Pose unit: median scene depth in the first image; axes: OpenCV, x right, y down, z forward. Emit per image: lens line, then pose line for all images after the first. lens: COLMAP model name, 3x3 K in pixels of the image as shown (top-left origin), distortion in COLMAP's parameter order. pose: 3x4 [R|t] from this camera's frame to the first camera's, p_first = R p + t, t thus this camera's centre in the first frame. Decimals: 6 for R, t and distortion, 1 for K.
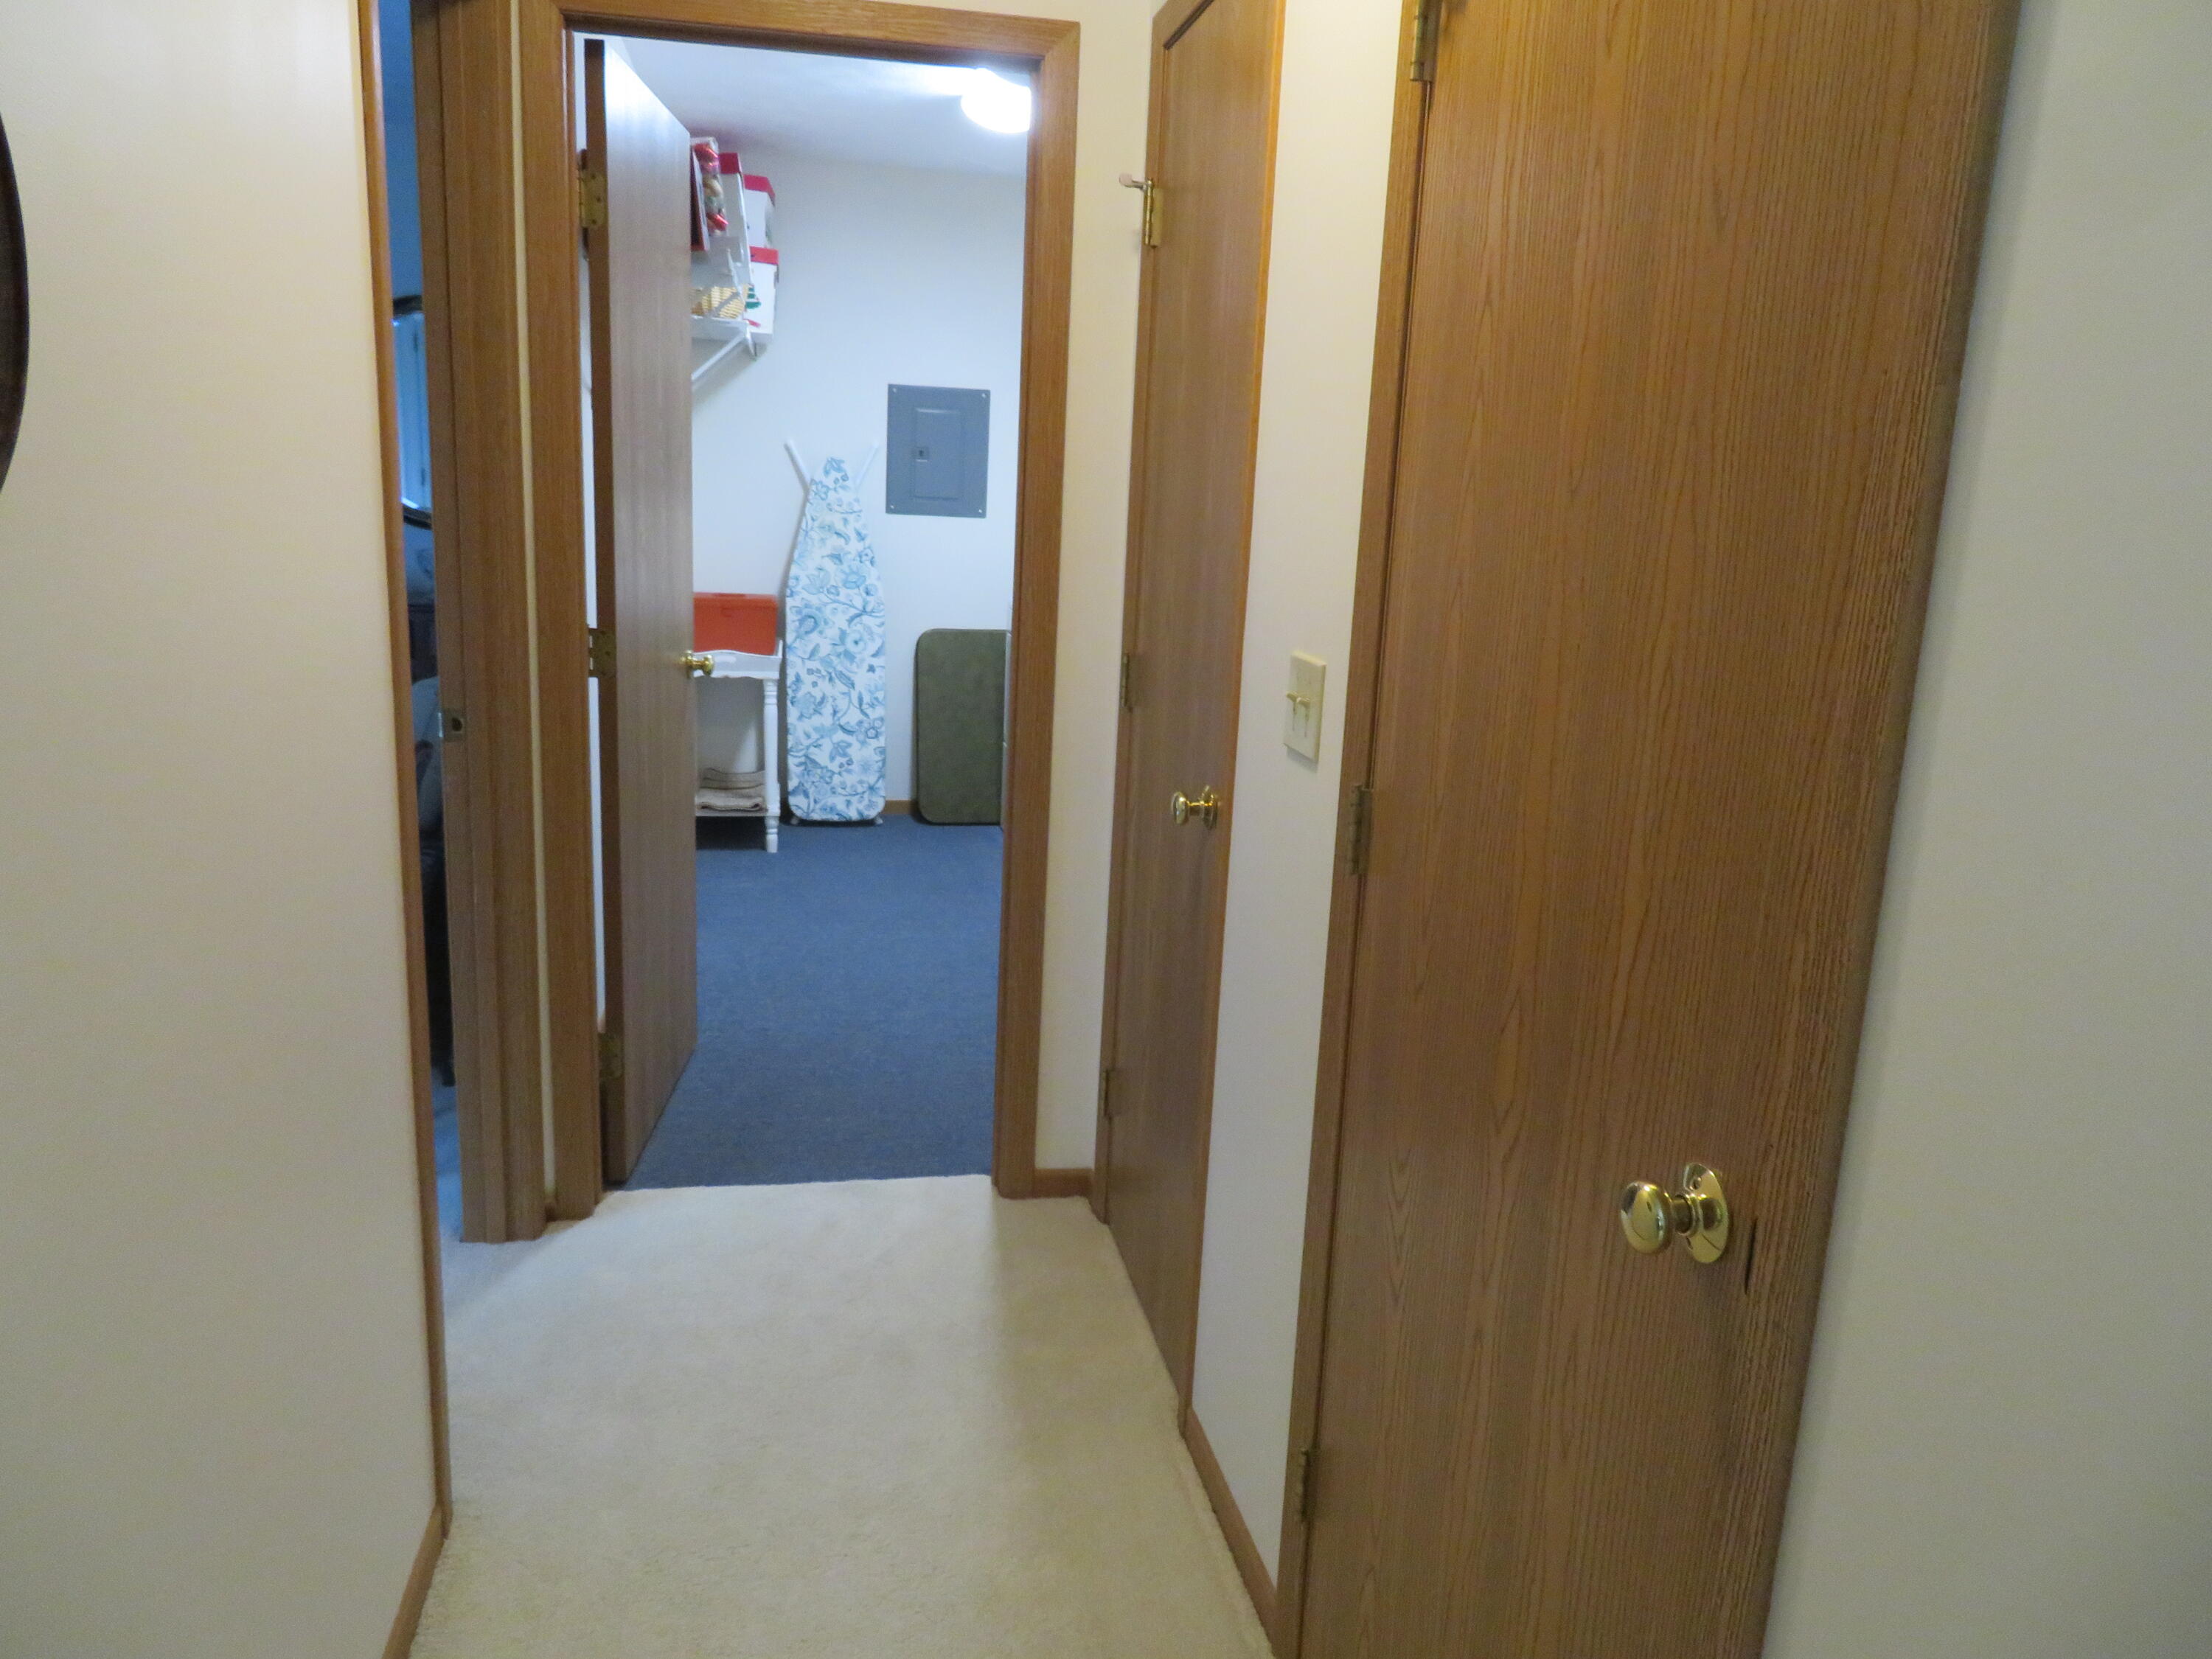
lens RADIAL K [[1576.9, 0, 1113.7], [0, 1576.9, 832.7], [0, 0, 1]] dist [-0.013758, 0.008585]
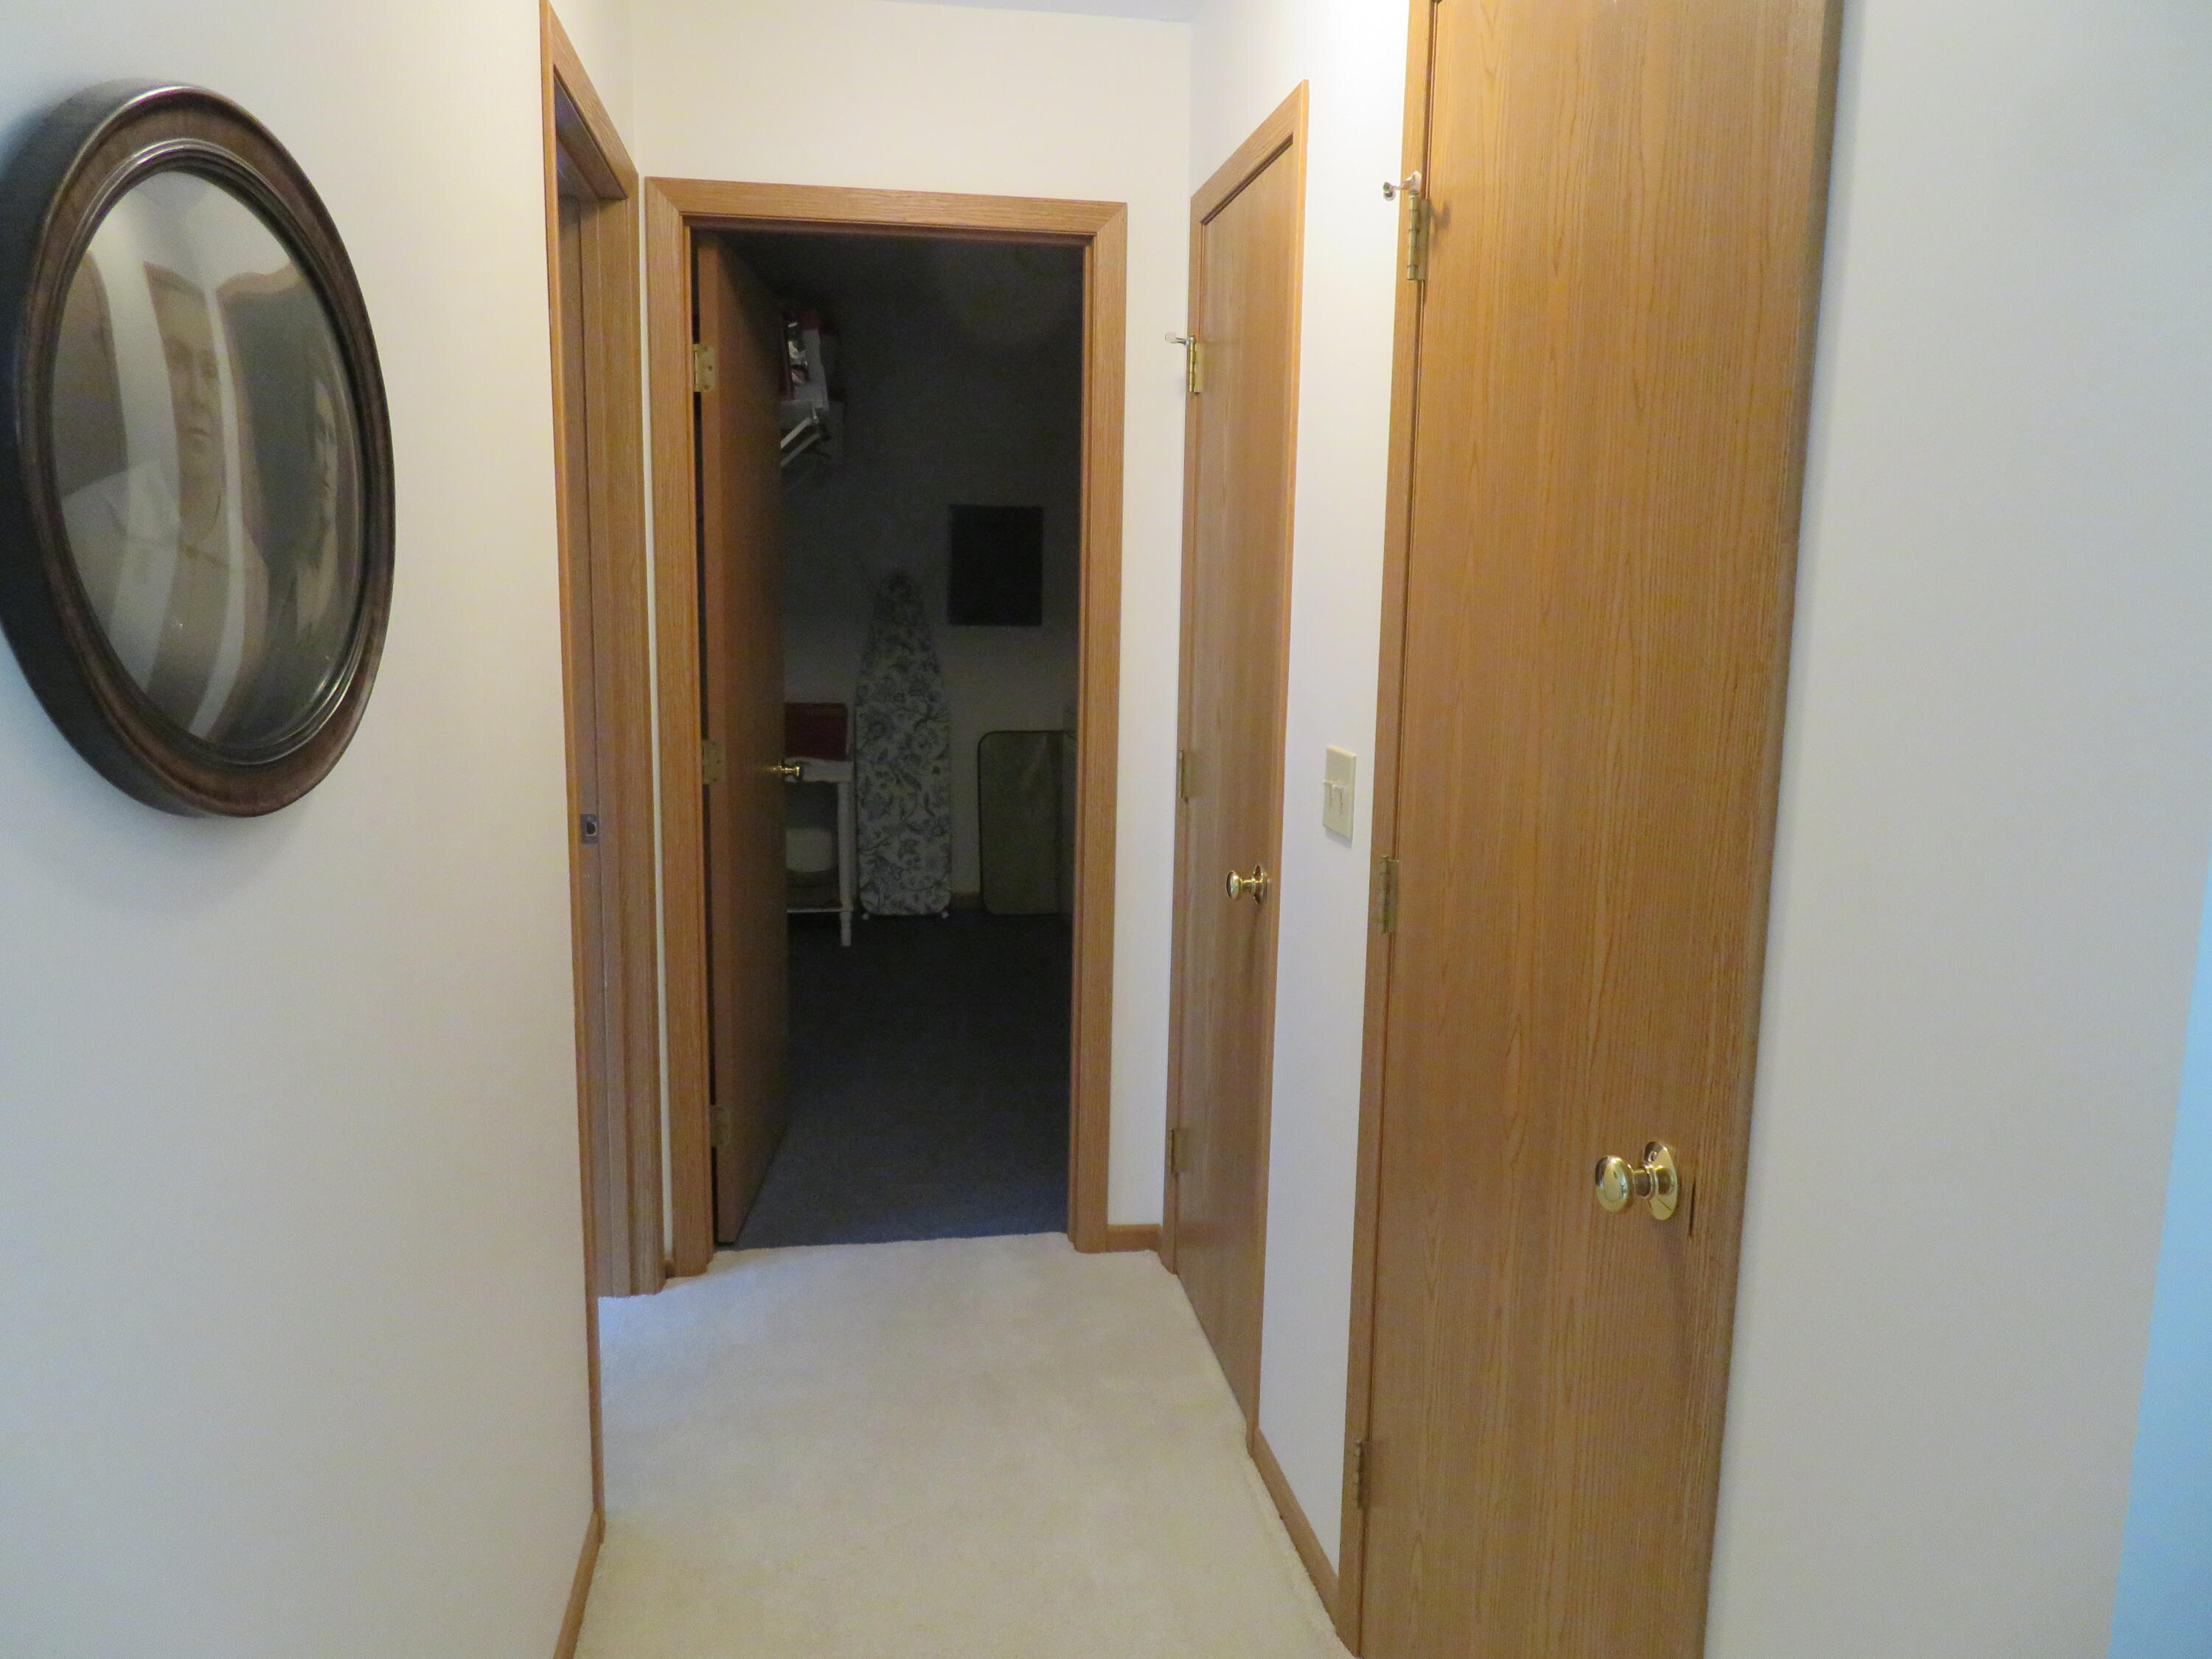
lens RADIAL K [[1576.9, 0, 1094.0], [0, 1576.9, 825.5], [0, 0, 1]] dist [-0.013758, 0.008585]
pose [[0.998778, -0.023821, -0.043293, -0.007180], [0.020931, 0.997600, -0.066007, 0.012502], [0.044761, 0.065020, 0.996880, -0.119852]]
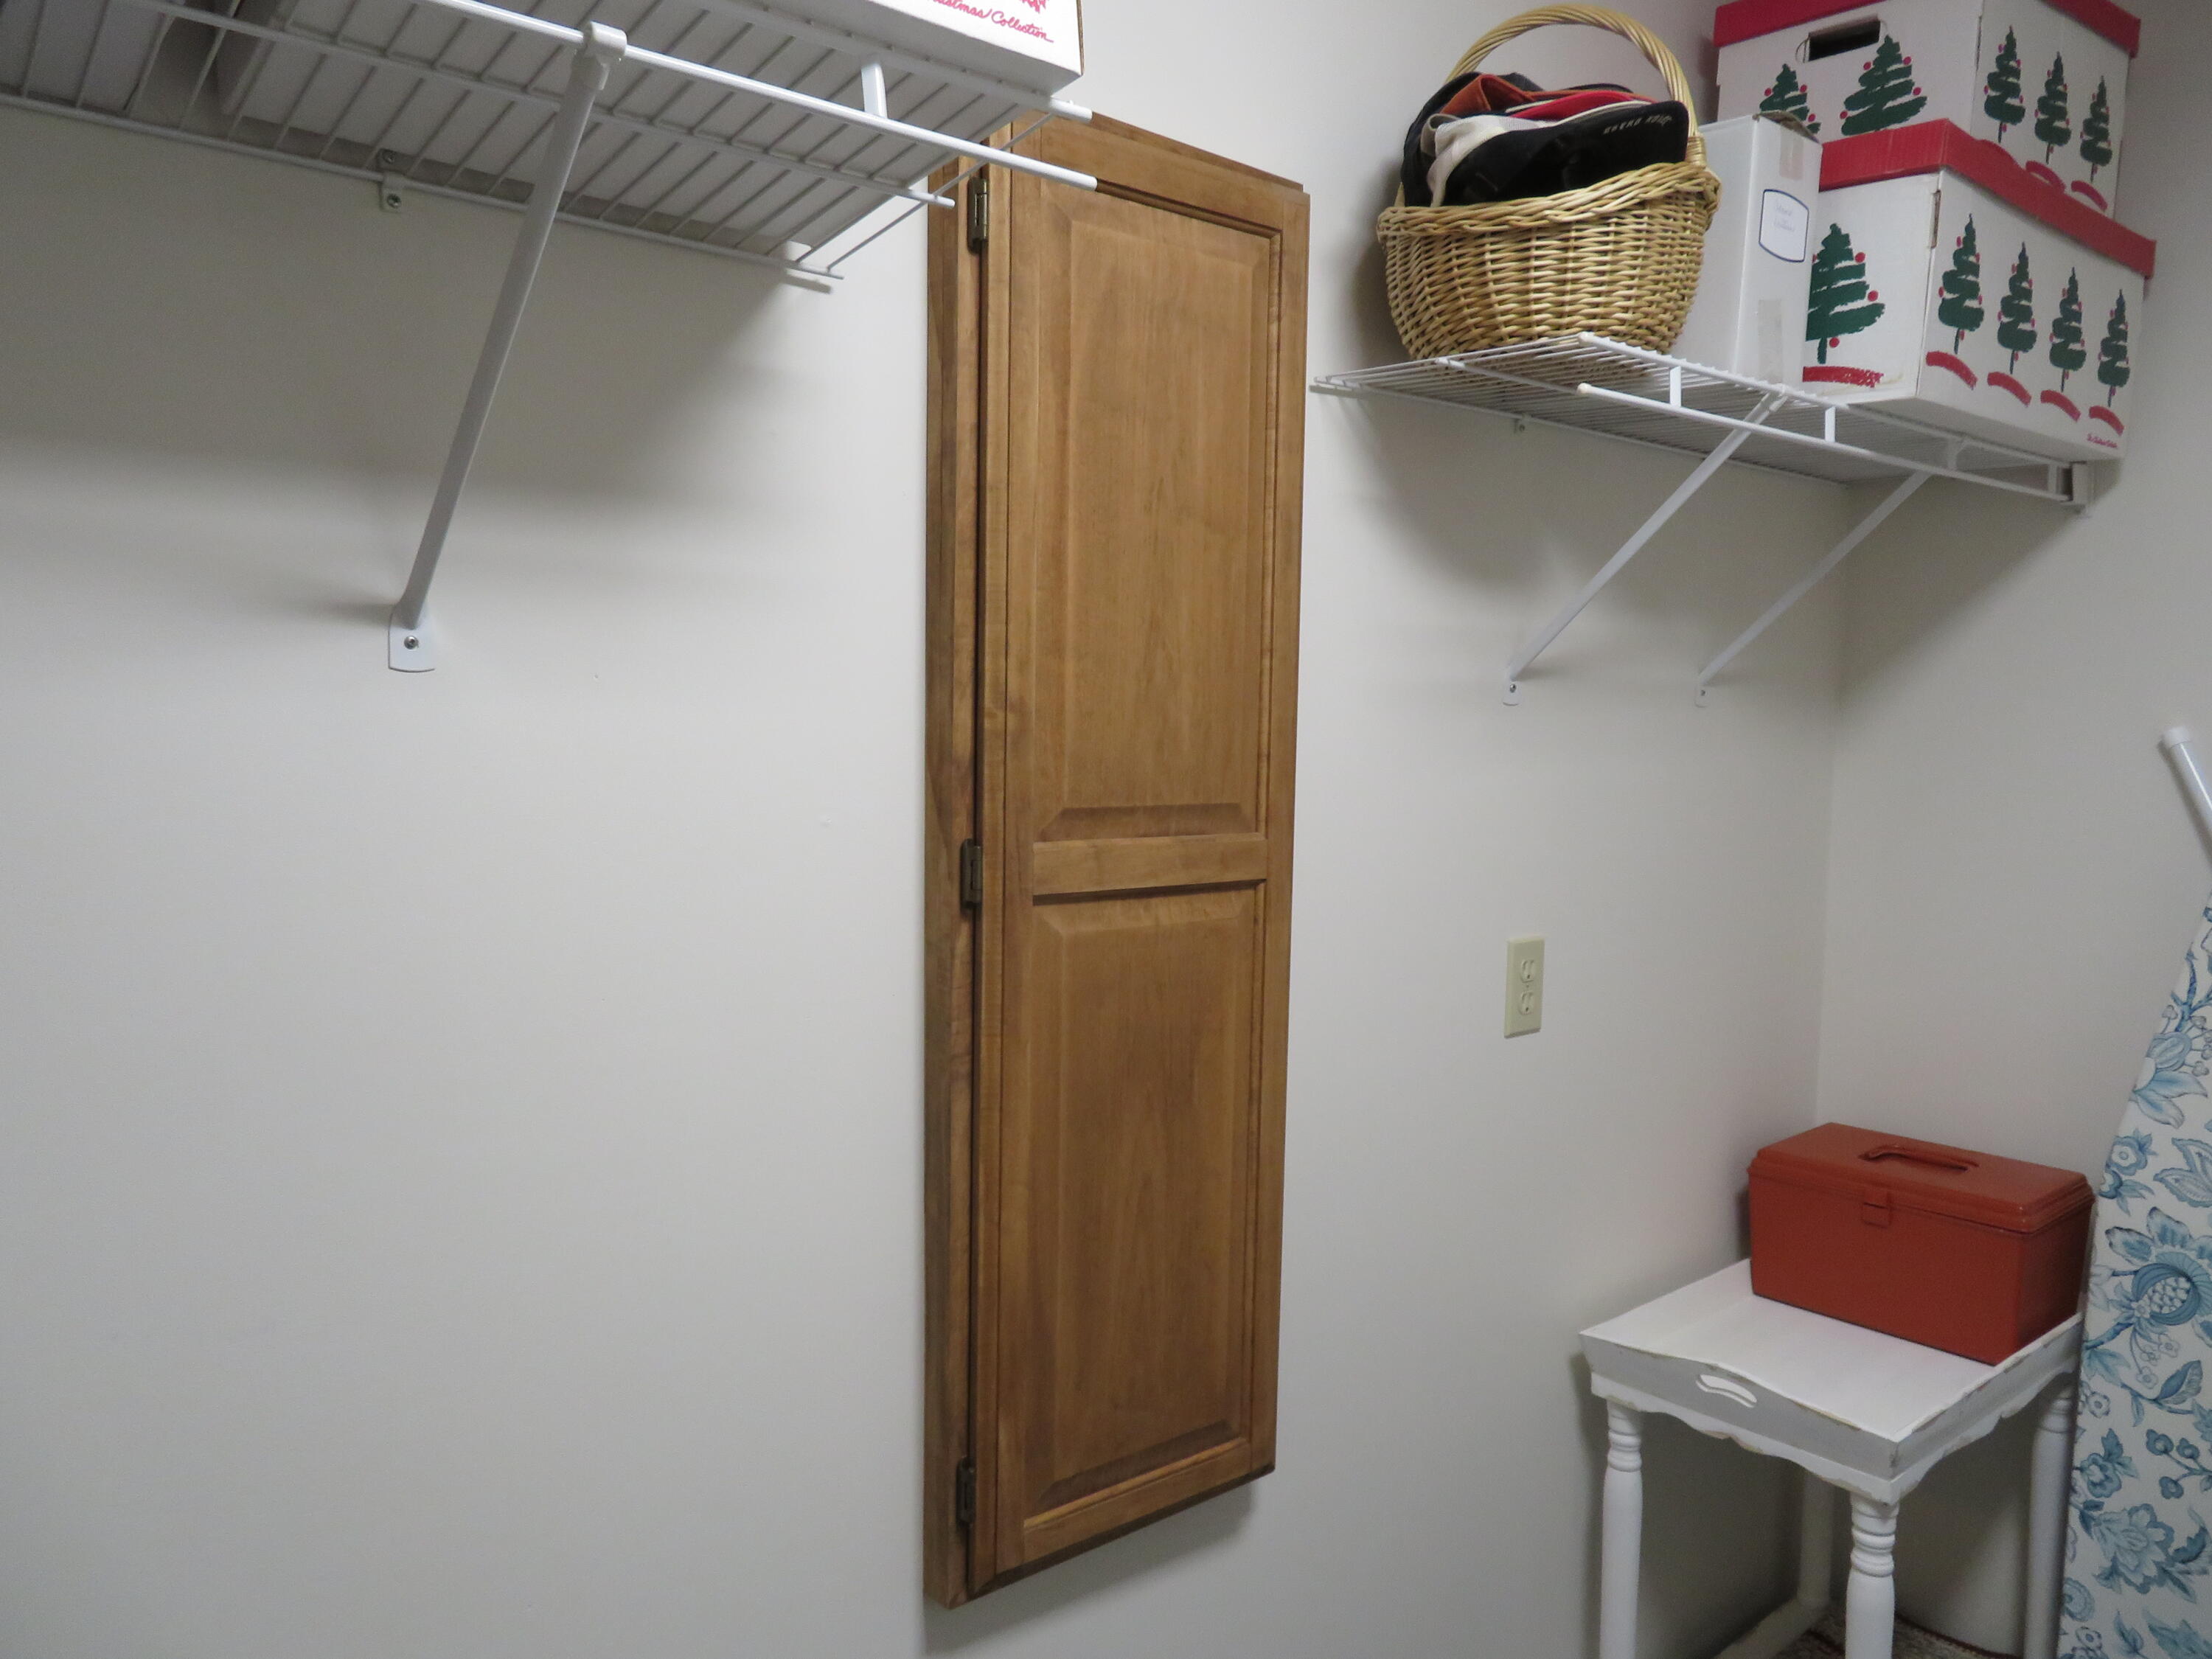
lens RADIAL K [[1576.9, 0, 1102.7], [0, 1576.9, 821.1], [0, 0, 1]] dist [-0.013758, 0.008585]
pose [[0.486087, 0.024759, -0.873560, -0.058735], [-0.180849, 0.980810, -0.072833, -0.401274], [0.854993, 0.193385, 0.481237, 1.581251]]
